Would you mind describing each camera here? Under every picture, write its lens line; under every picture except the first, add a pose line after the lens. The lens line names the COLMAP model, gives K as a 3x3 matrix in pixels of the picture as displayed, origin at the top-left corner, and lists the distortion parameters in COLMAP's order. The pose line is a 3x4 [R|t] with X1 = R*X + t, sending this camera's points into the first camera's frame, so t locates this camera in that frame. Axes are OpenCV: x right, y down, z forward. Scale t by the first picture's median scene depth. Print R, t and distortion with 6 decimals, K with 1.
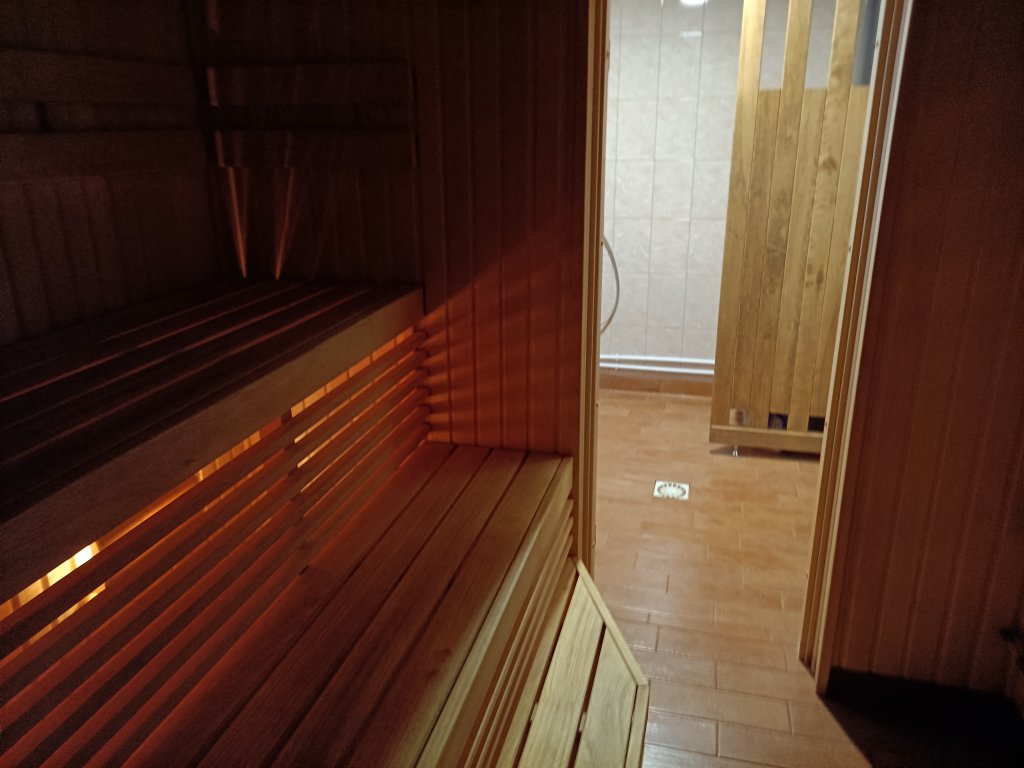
lens RADIAL K [[768.0, 0, 511.8], [0, 768.0, 383.6], [0, 0, 1]] dist [0.077264, -0.062918]
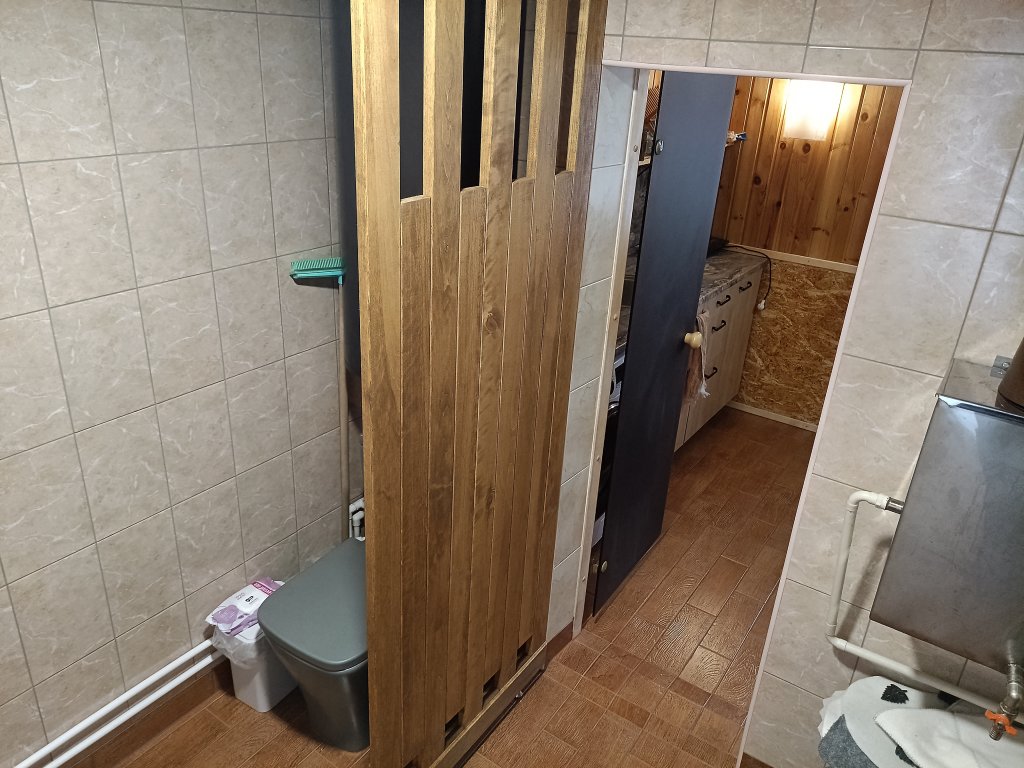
lens RADIAL K [[768.0, 0, 511.3], [0, 768.0, 384.3], [0, 0, 1]] dist [0.077264, -0.062918]
pose [[0.339532, -0.357451, 0.870027, -0.064376], [0.244951, 0.926662, 0.285126, -0.375581], [-0.908139, 0.116305, 0.402189, 0.752944]]
